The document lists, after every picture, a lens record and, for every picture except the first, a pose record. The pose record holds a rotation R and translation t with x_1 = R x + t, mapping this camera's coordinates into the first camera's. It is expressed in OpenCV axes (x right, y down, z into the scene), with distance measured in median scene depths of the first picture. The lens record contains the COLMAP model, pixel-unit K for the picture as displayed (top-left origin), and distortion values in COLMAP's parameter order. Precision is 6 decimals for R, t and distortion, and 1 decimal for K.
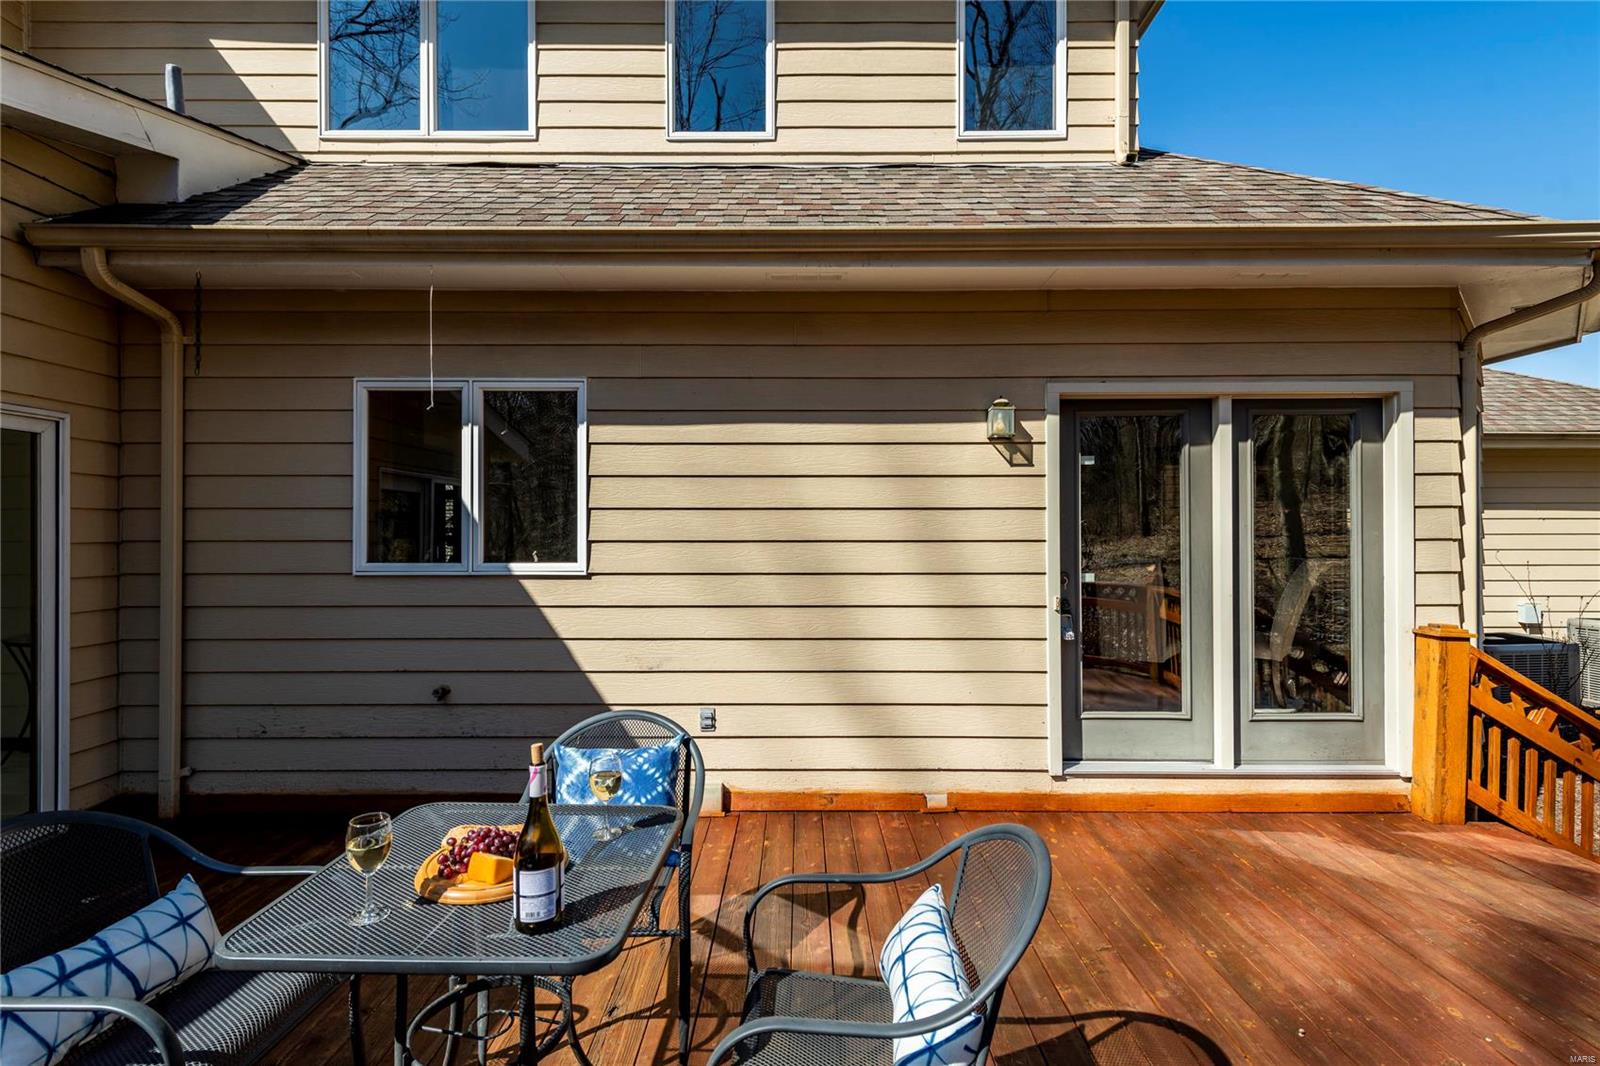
lens RADIAL K [[763.2, 0, 800.0], [0, 763.2, 533.0], [0, 0, 1]] dist [0.008630, -0.000577]
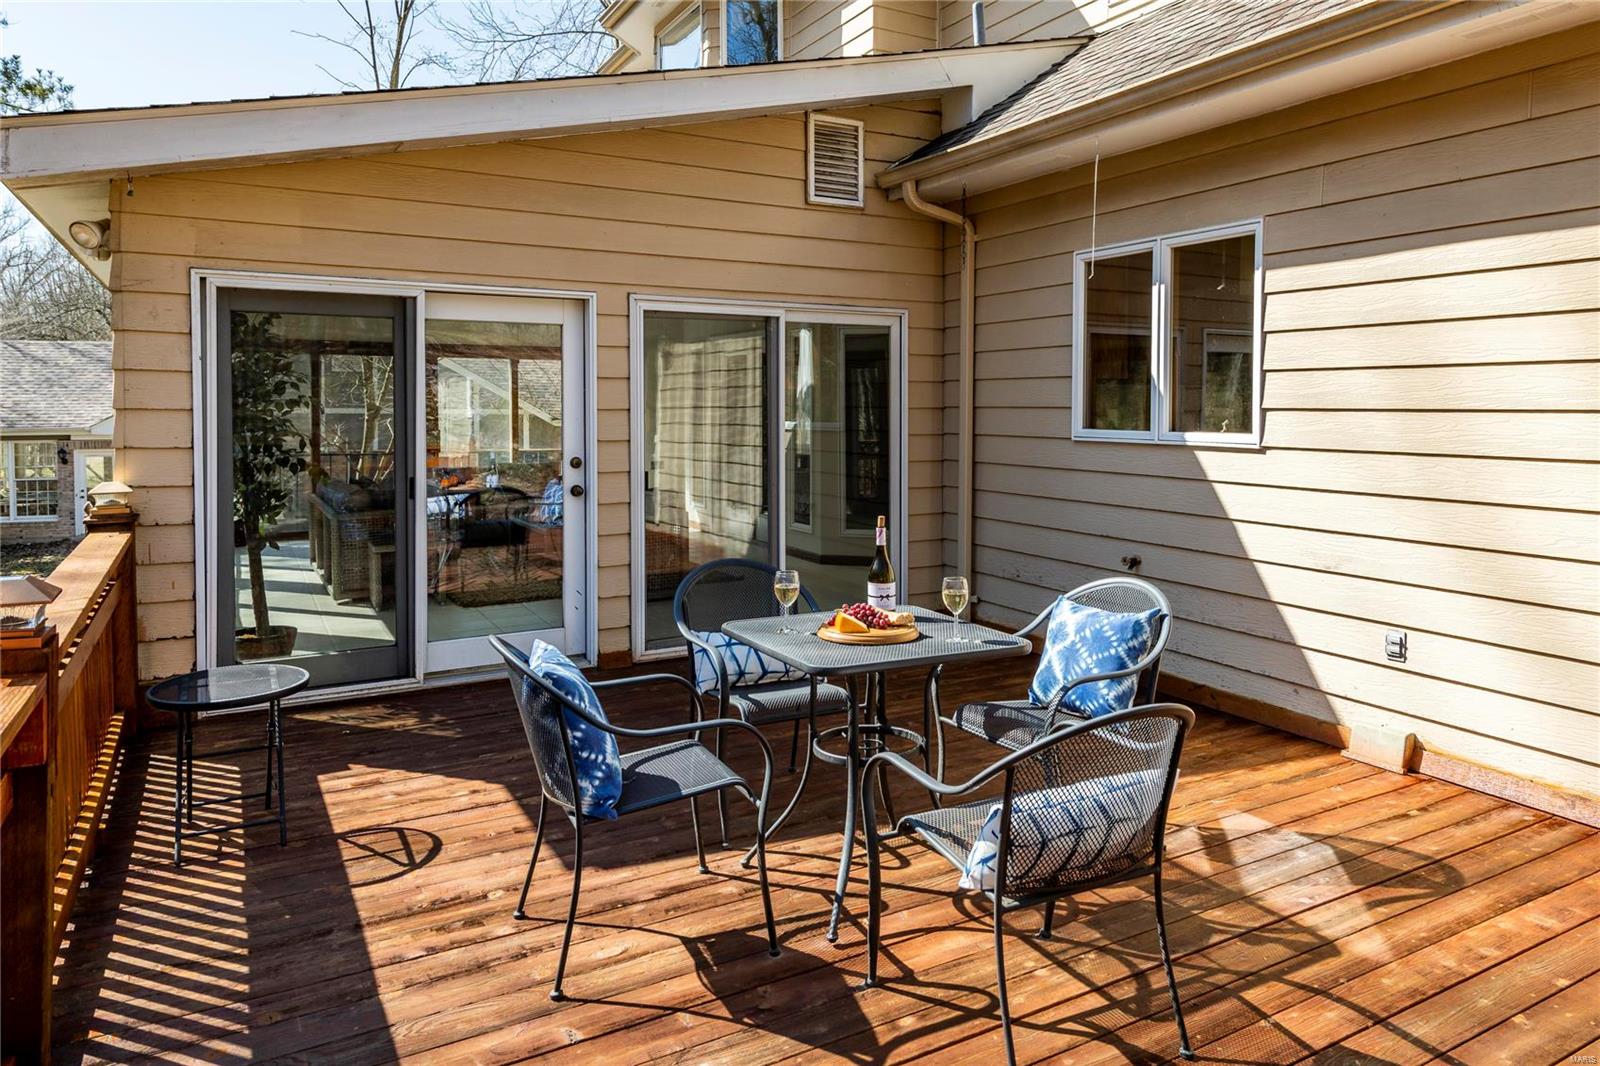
lens RADIAL K [[1073.6, 0, 852.9], [0, 1073.6, 440.3], [0, 0, 1]] dist [0.021907, -0.006088]
pose [[0.499555, 0.030936, -0.865730, 0.540534], [-0.003078, 0.999419, 0.033937, 0.006153], [0.866277, -0.014289, 0.499360, 0.000630]]
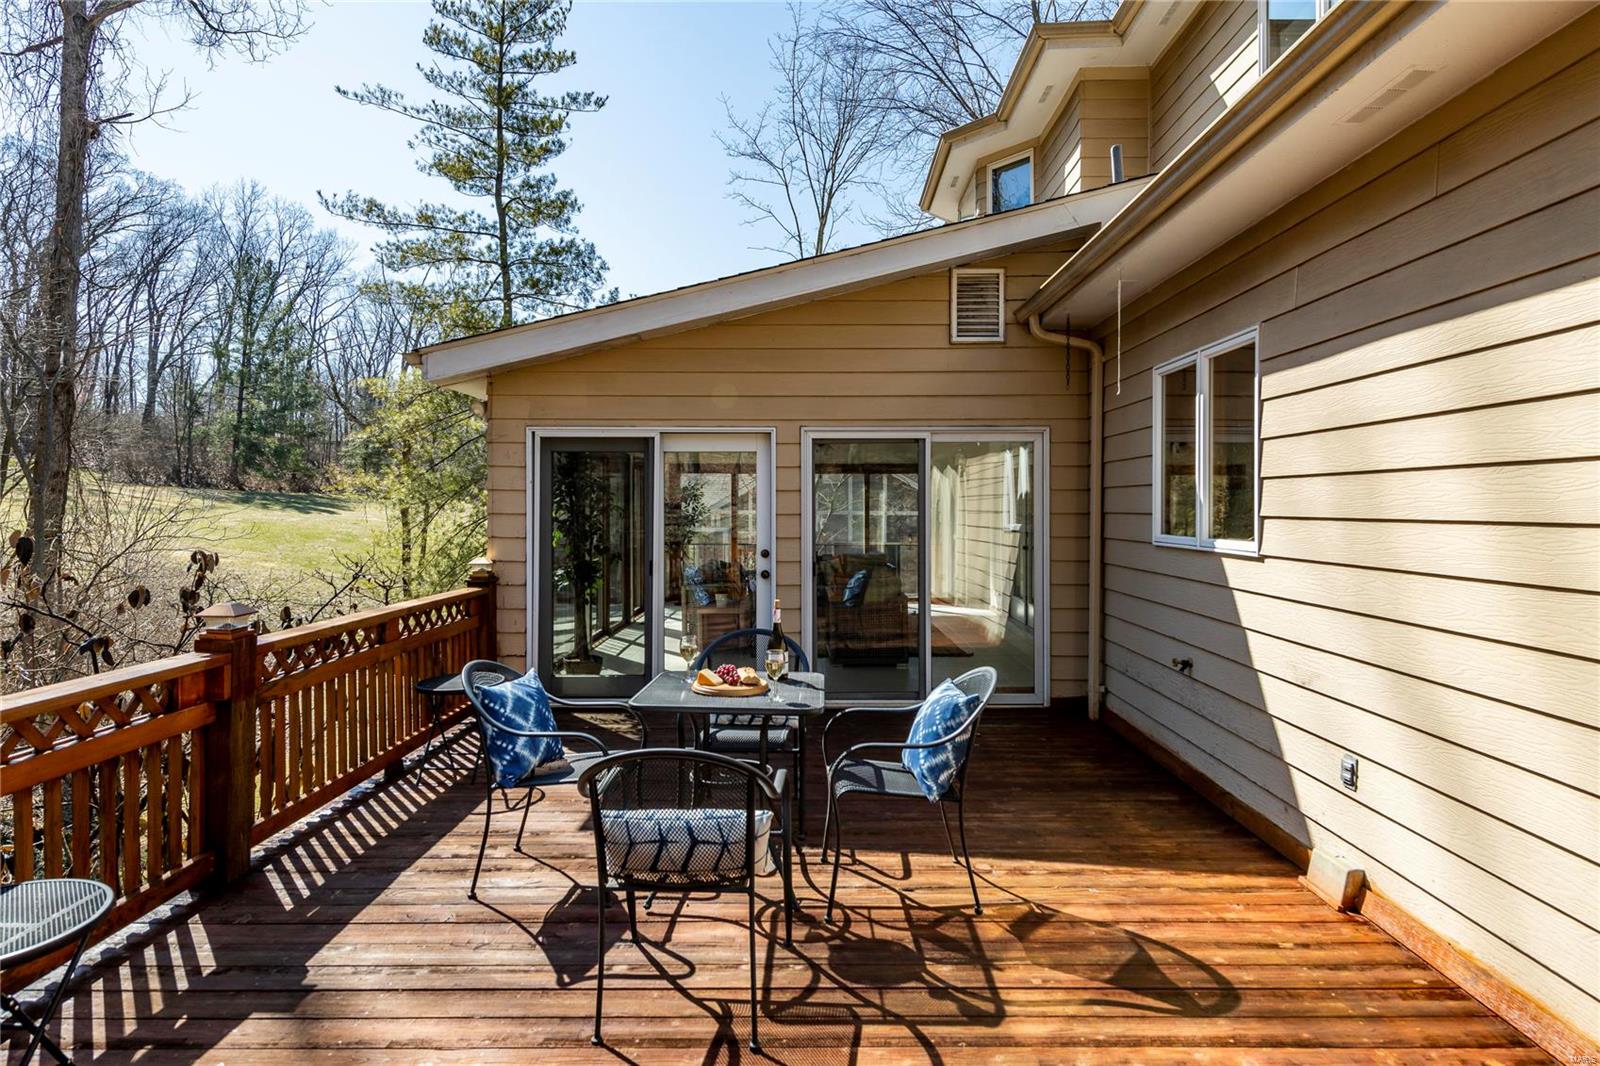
lens RADIAL K [[908.3, 0, 805.8], [0, 908.3, 511.3], [0, 0, 1]] dist [0.021725, -0.001474]
pose [[-0.028956, 0.007210, -0.999555, 0.750238], [-0.000808, 0.999973, 0.007236, -0.002271], [0.999580, 0.001017, -0.028950, 0.531127]]
